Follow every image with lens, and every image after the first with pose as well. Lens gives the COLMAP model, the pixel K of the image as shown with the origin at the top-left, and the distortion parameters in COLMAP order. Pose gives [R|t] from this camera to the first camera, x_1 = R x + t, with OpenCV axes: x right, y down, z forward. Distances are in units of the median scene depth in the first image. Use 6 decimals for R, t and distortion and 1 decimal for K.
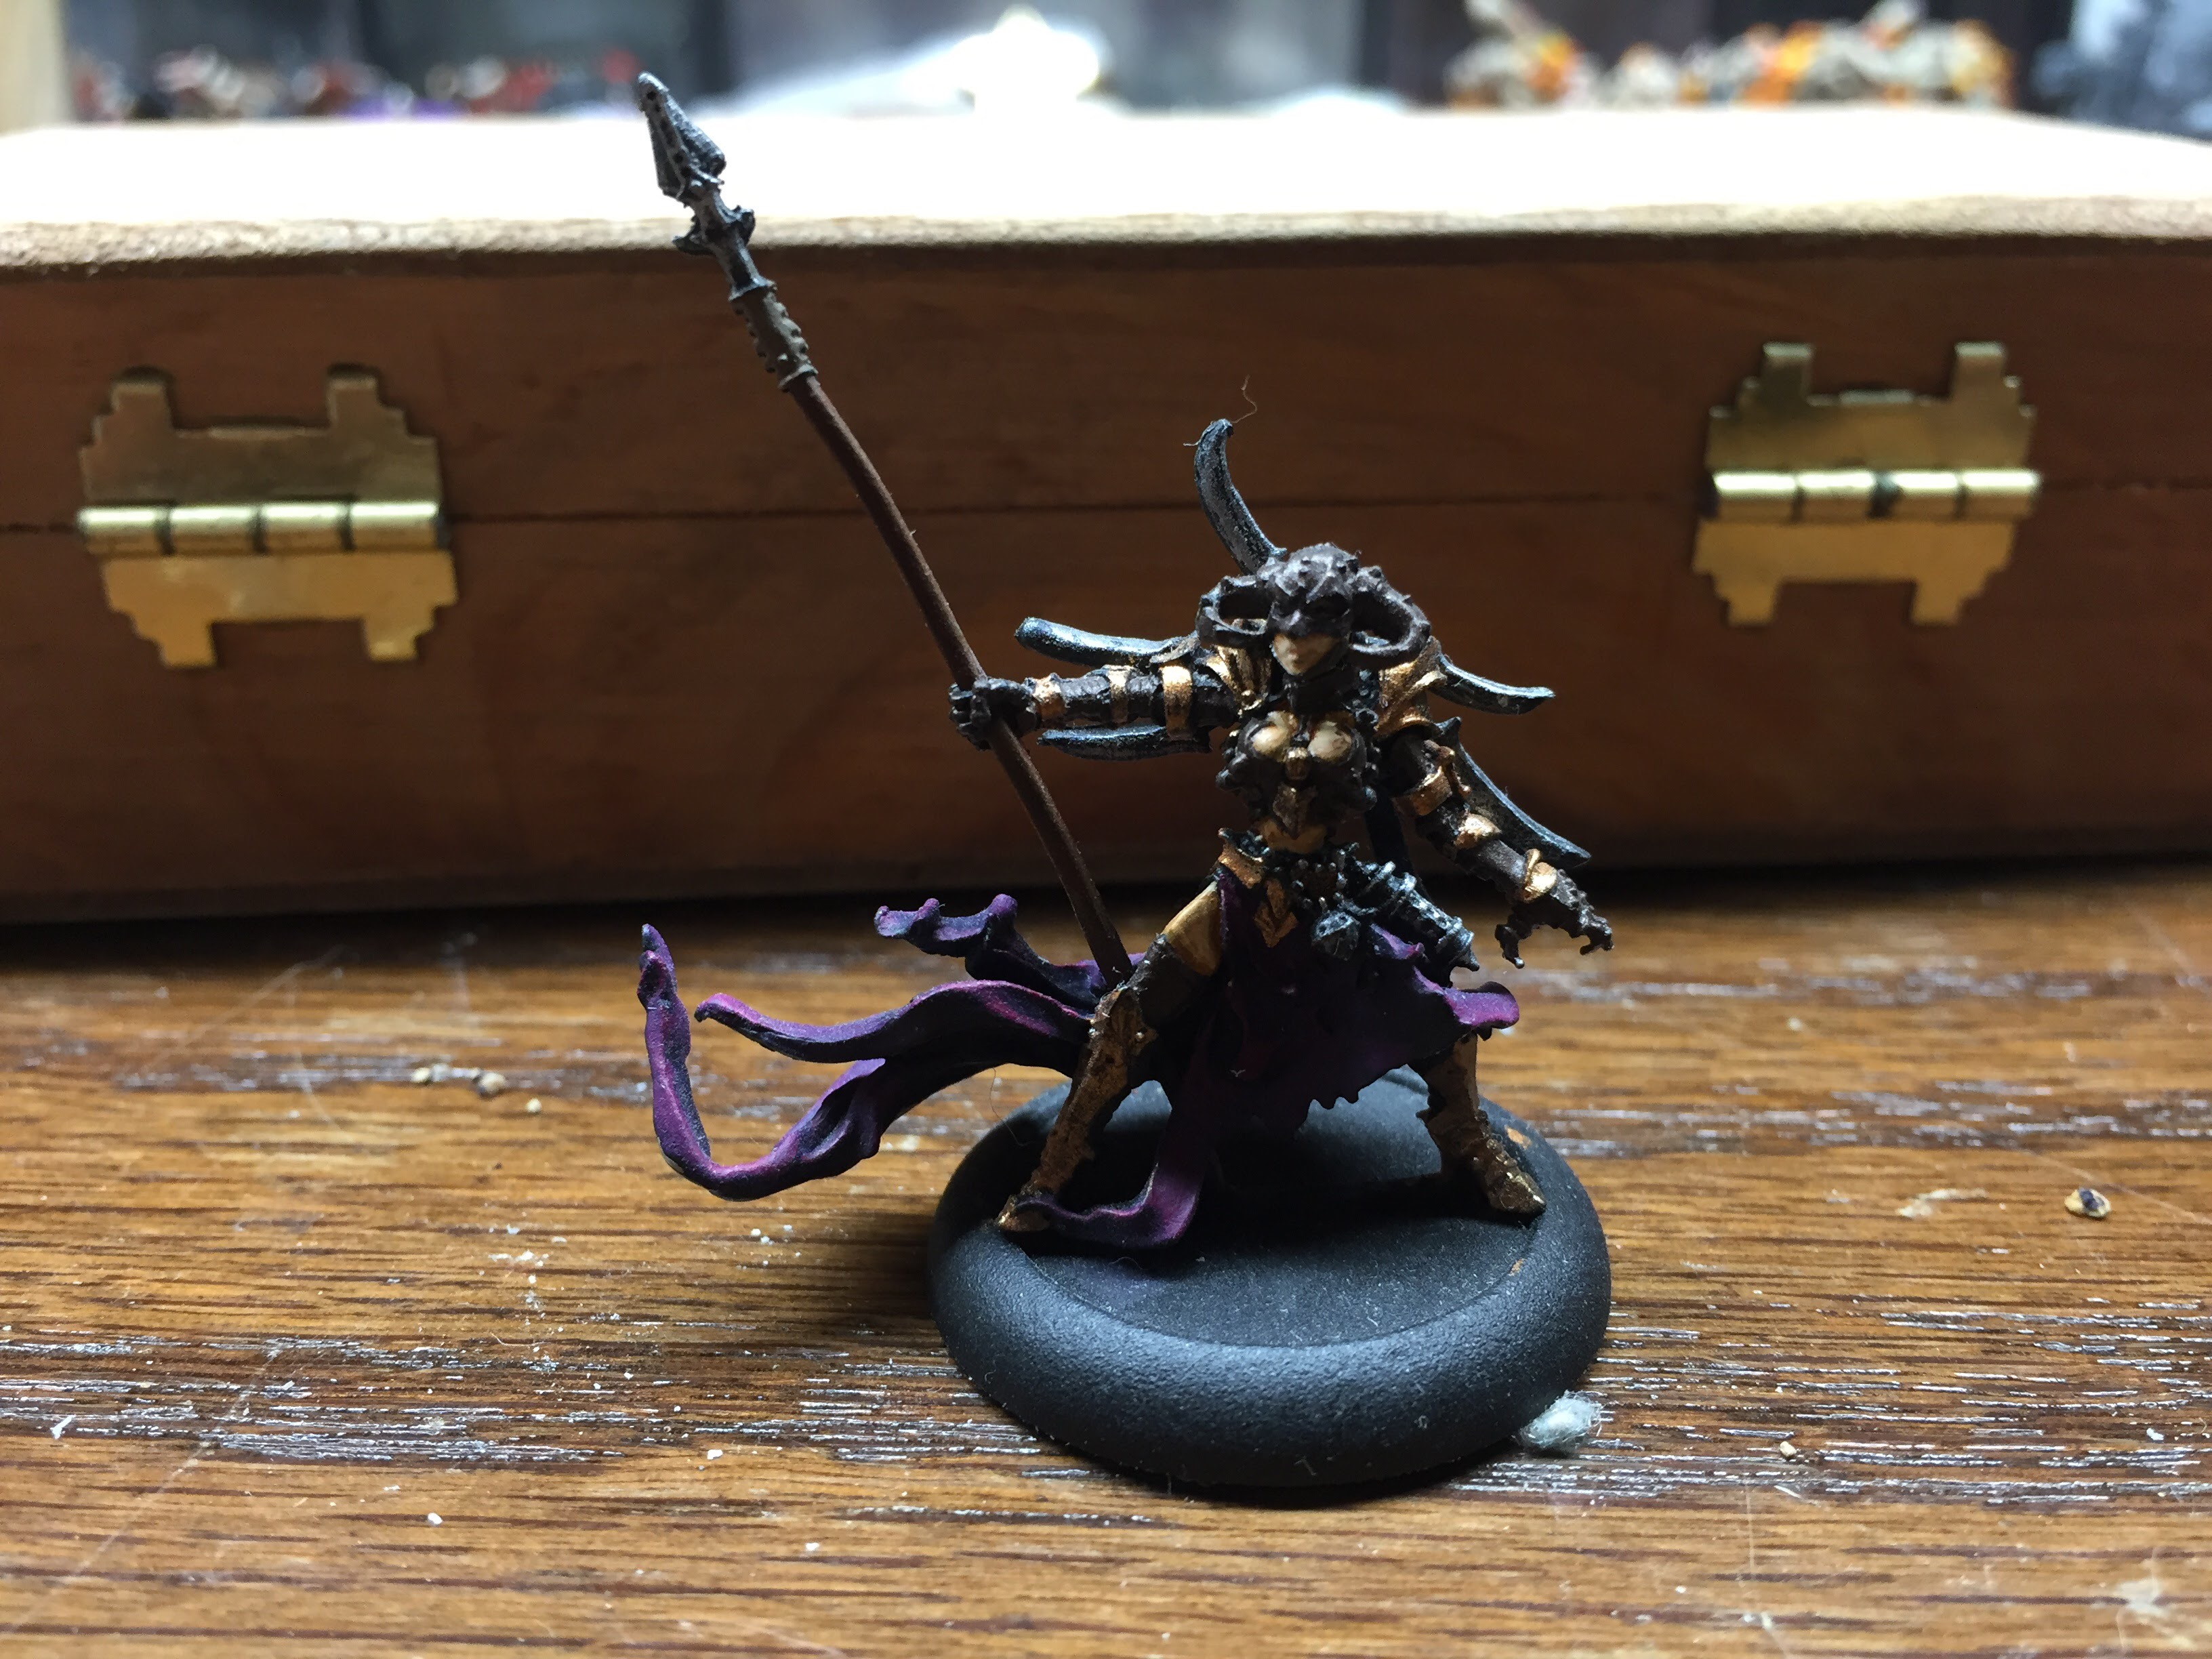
lens RADIAL K [[1988.1, 0, 1104.7], [0, 1988.1, 830.9], [0, 0, 1]] dist [0.073956, -0.164783]
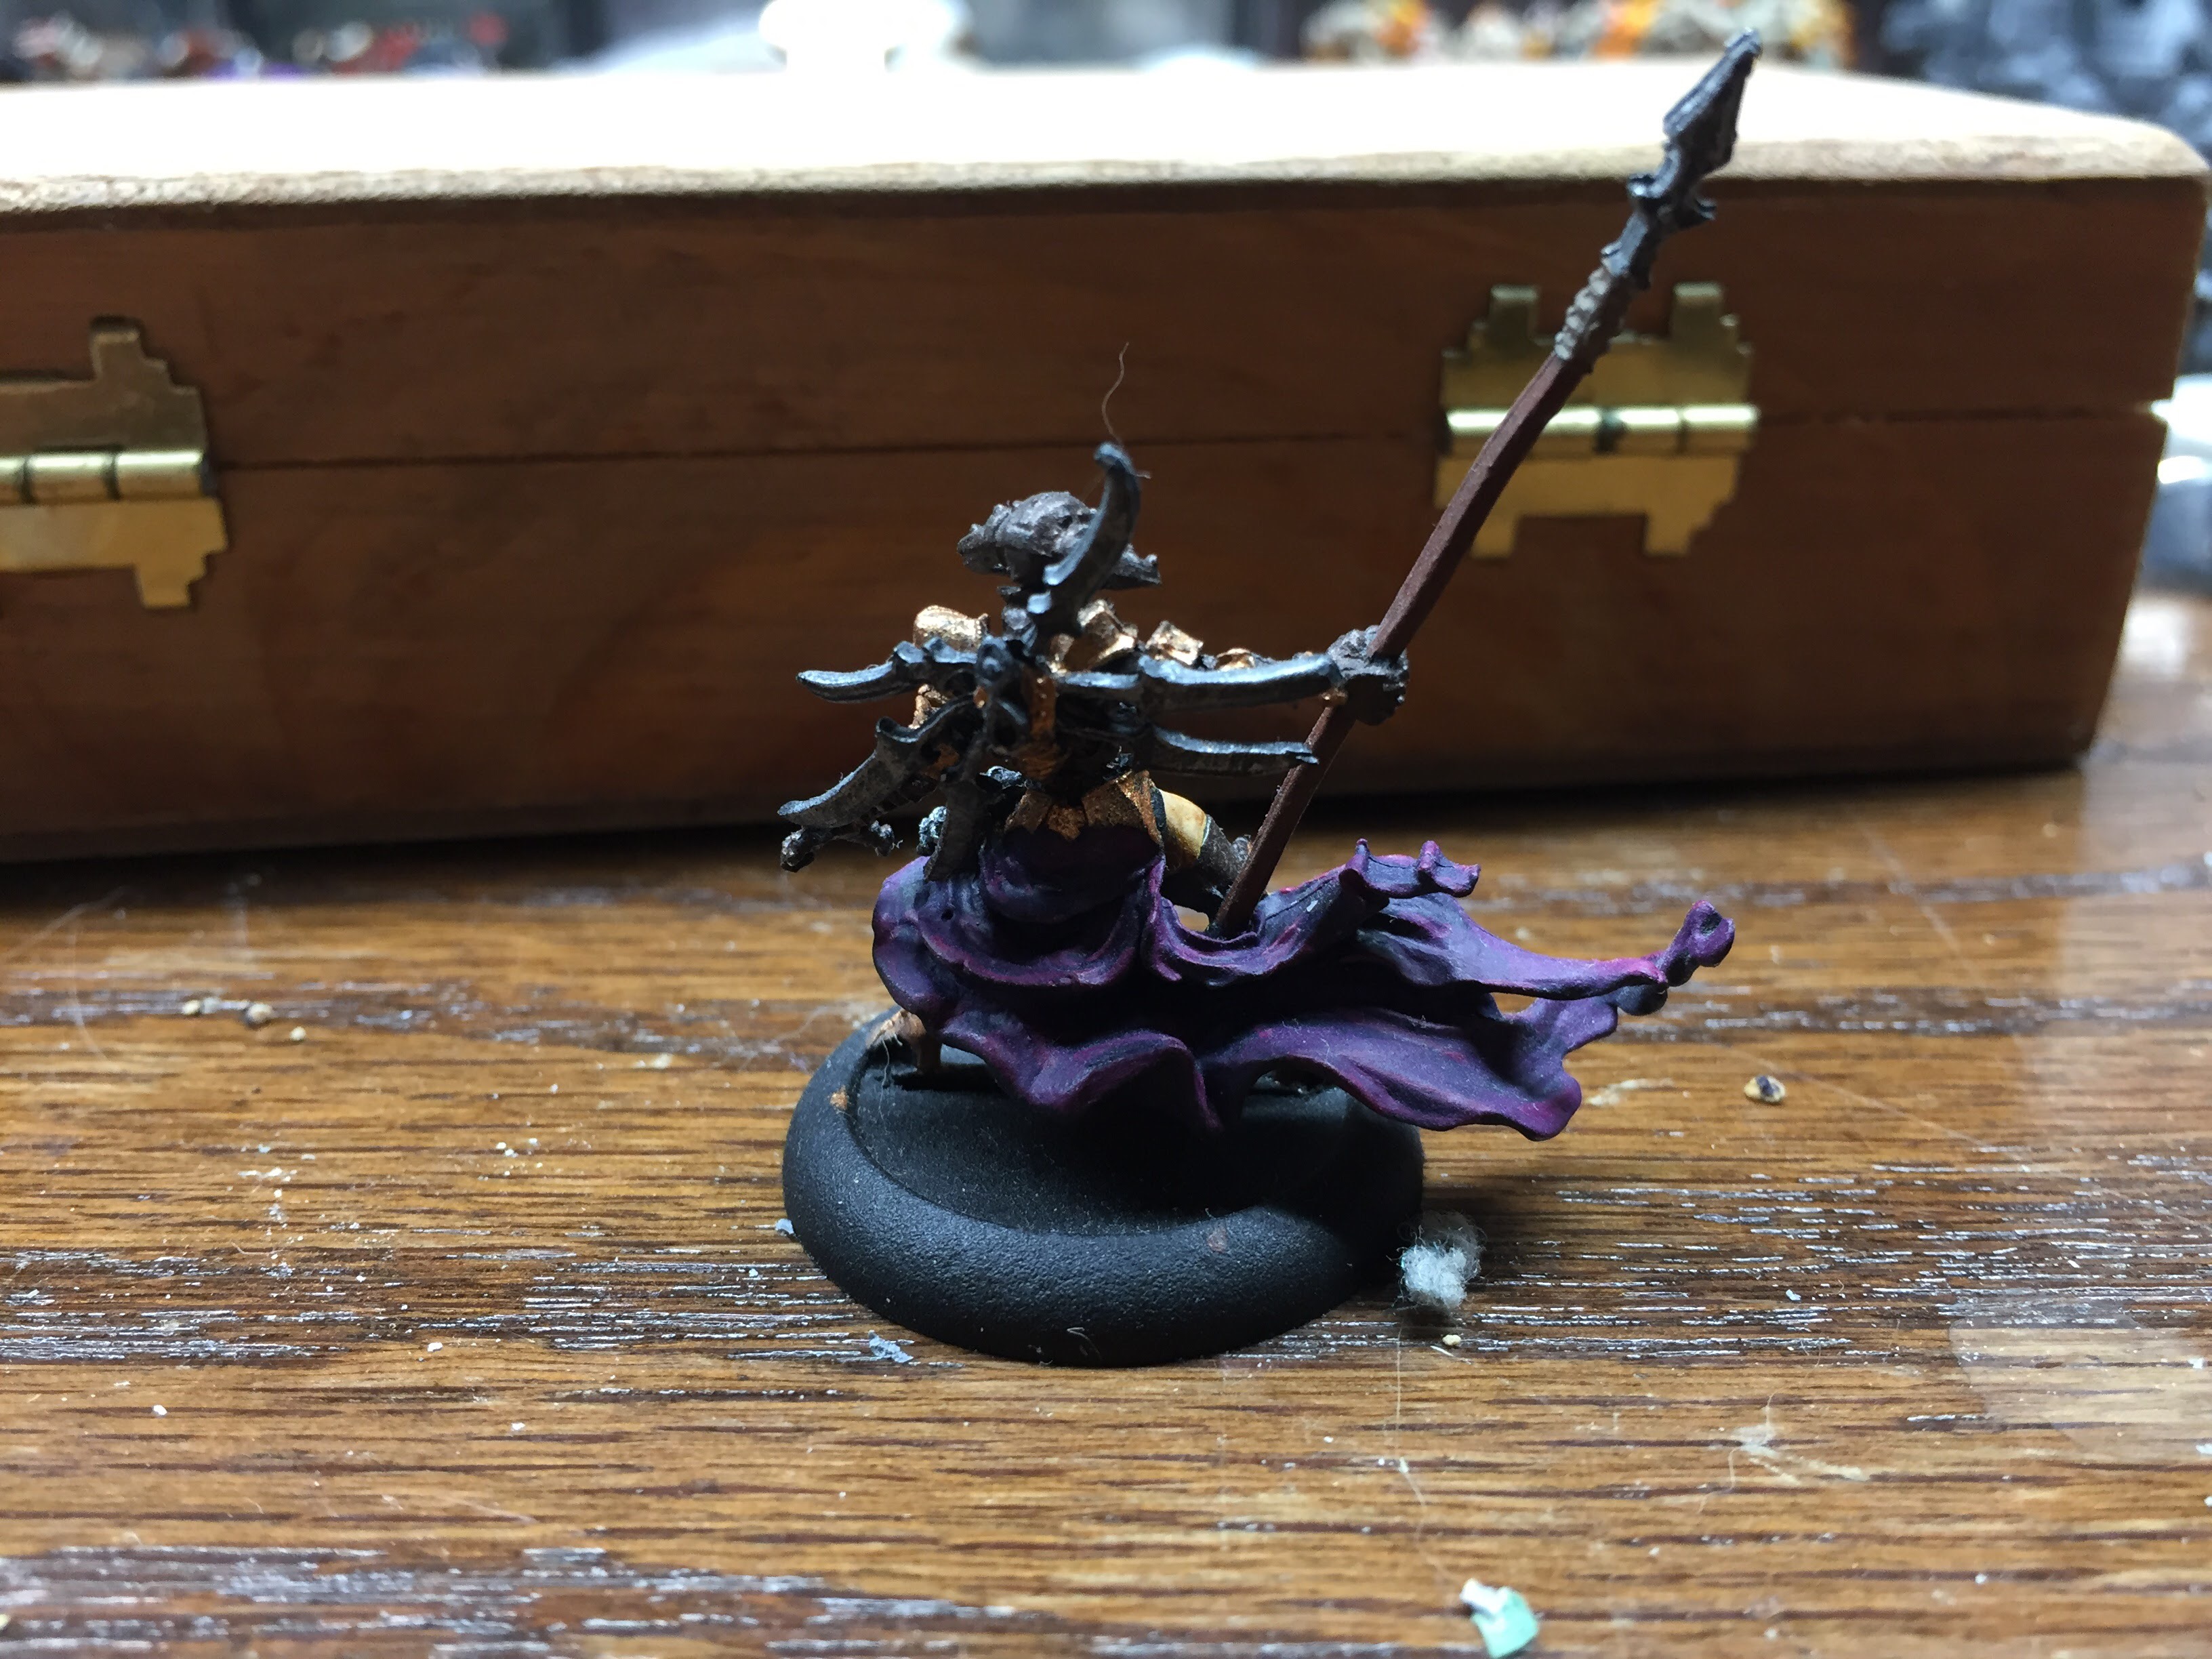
lens RADIAL K [[1988.1, 0, 1110.4], [0, 1988.1, 832.4], [0, 0, 1]] dist [0.073956, -0.164783]
pose [[0.999235, -0.017390, 0.035016, 0.092057], [0.016782, 0.999705, 0.017579, 0.020842], [-0.035311, -0.016978, 0.999232, -0.042945]]
